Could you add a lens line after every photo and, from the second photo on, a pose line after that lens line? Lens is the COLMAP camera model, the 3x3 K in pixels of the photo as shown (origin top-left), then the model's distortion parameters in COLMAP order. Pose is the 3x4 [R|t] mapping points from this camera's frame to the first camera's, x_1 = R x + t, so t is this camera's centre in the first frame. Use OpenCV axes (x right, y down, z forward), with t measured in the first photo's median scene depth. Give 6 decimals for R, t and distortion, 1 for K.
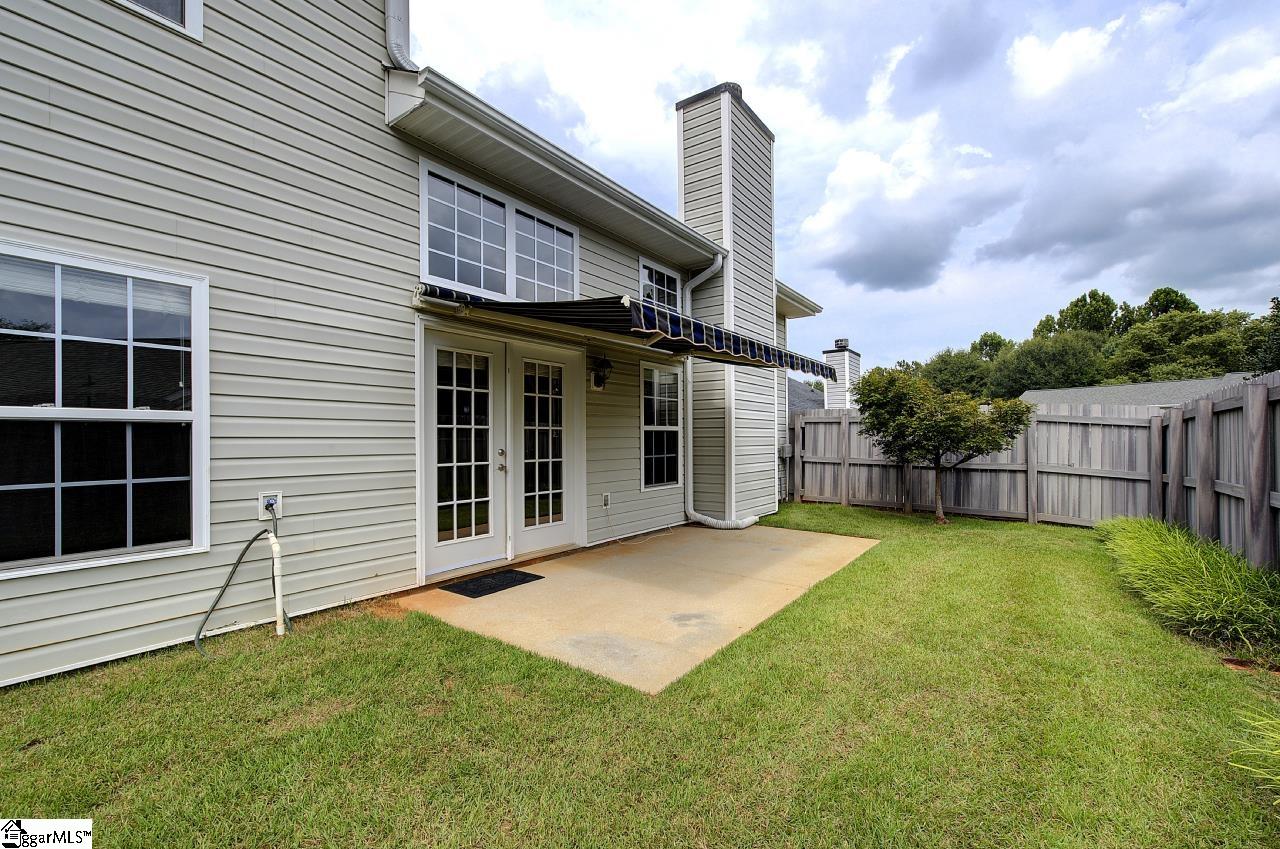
lens RADIAL K [[543.1, 0, 645.2], [0, 543.1, 440.8], [0, 0, 1]] dist [0.001754, 0.000475]
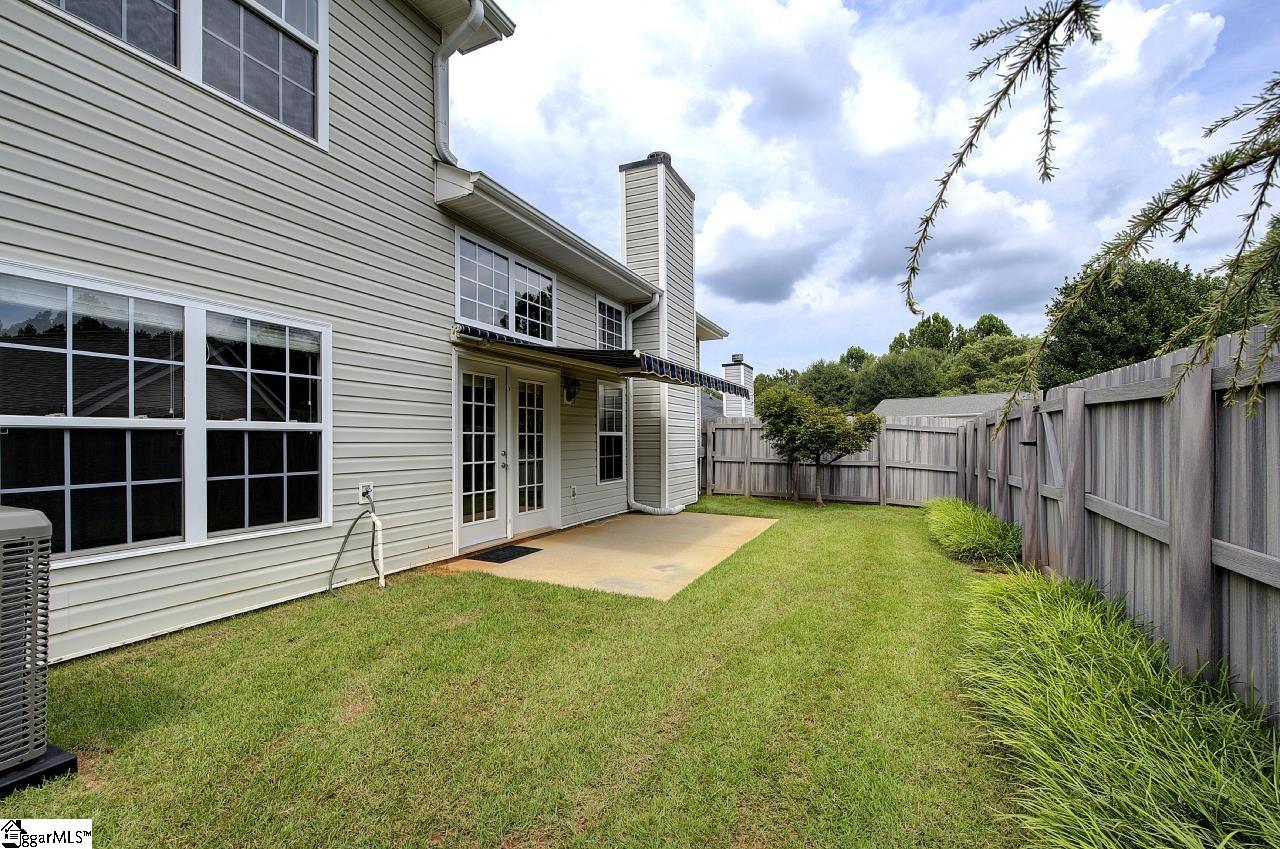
lens RADIAL K [[543.1, 0, 645.2], [0, 543.1, 440.8], [0, 0, 1]] dist [0.001754, 0.000475]
pose [[0.980859, 0.000966, 0.194718, -0.172442], [-0.000277, 0.999994, -0.003566, -0.003273], [-0.194721, 0.003444, 0.980853, -0.279901]]
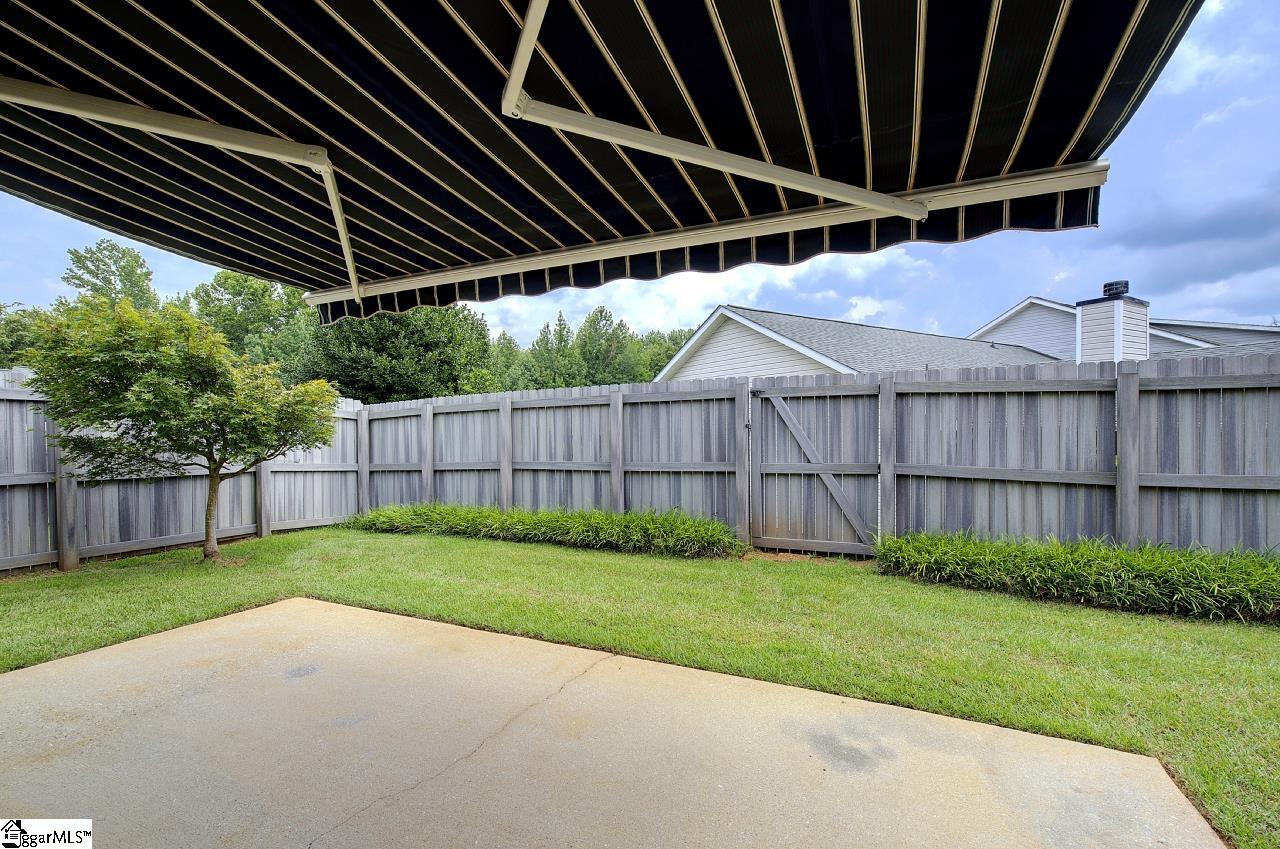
lens RADIAL K [[551.3, 0, 647.3], [0, 551.3, 431.2], [0, 0, 1]] dist [0.001453, 0.000114]
pose [[-0.183269, 0.000636, 0.983063, -0.285074], [0.017237, 0.999848, 0.002567, 0.005934], [-0.982912, 0.017416, -0.183252, 0.877157]]
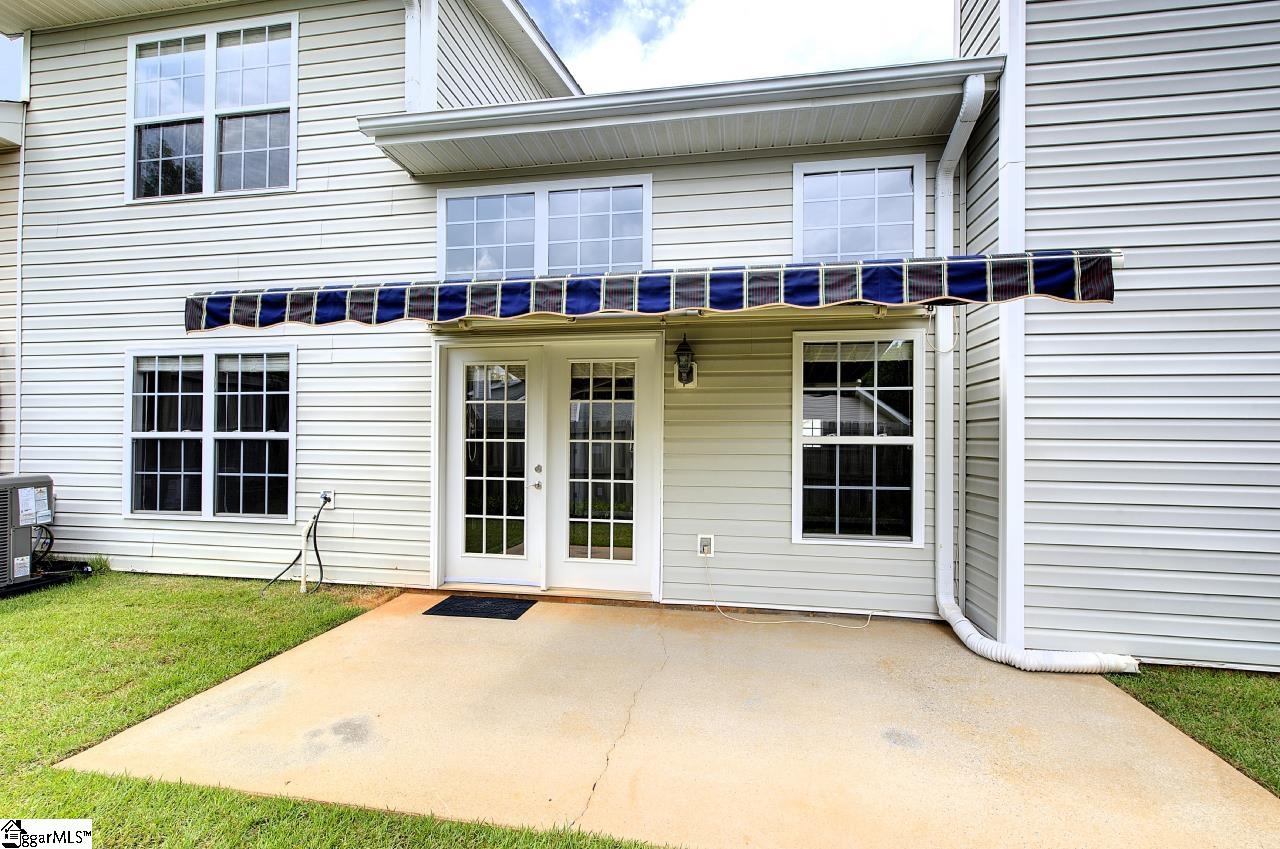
lens RADIAL K [[521.0, 0, 645.6], [0, 521.0, 450.2], [0, 0, 1]] dist [-0.007995, -0.000014]
pose [[0.453164, 0.004997, -0.891413, 0.540337], [-0.016821, 0.999854, -0.002946, -0.009021], [0.891269, 0.016329, 0.453182, 0.704128]]
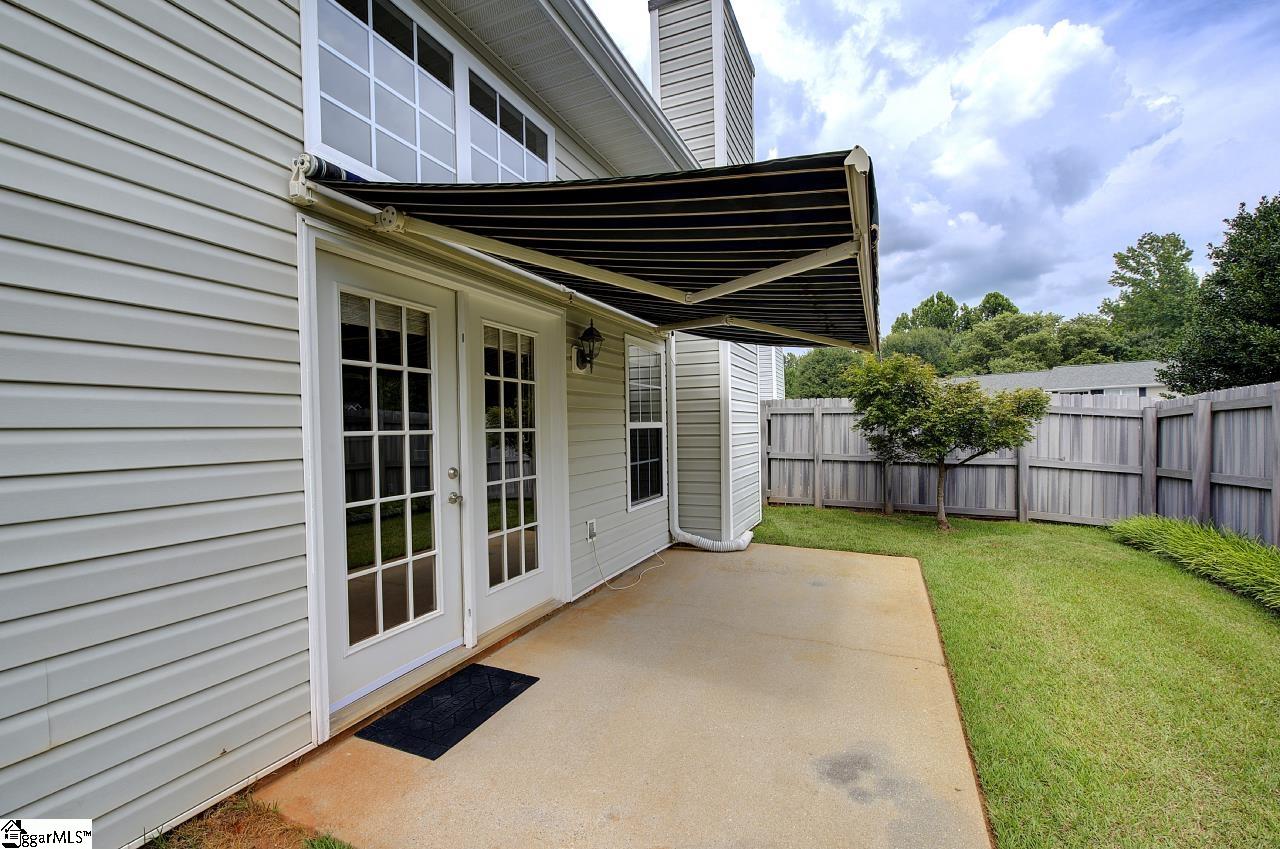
lens RADIAL K [[543.1, 0, 645.2], [0, 543.1, 440.8], [0, 0, 1]] dist [0.001754, 0.000475]
pose [[0.978312, -0.016751, 0.206457, -0.164926], [0.012489, 0.999682, 0.021929, -0.023289], [-0.206758, -0.018875, 0.978210, 0.334996]]
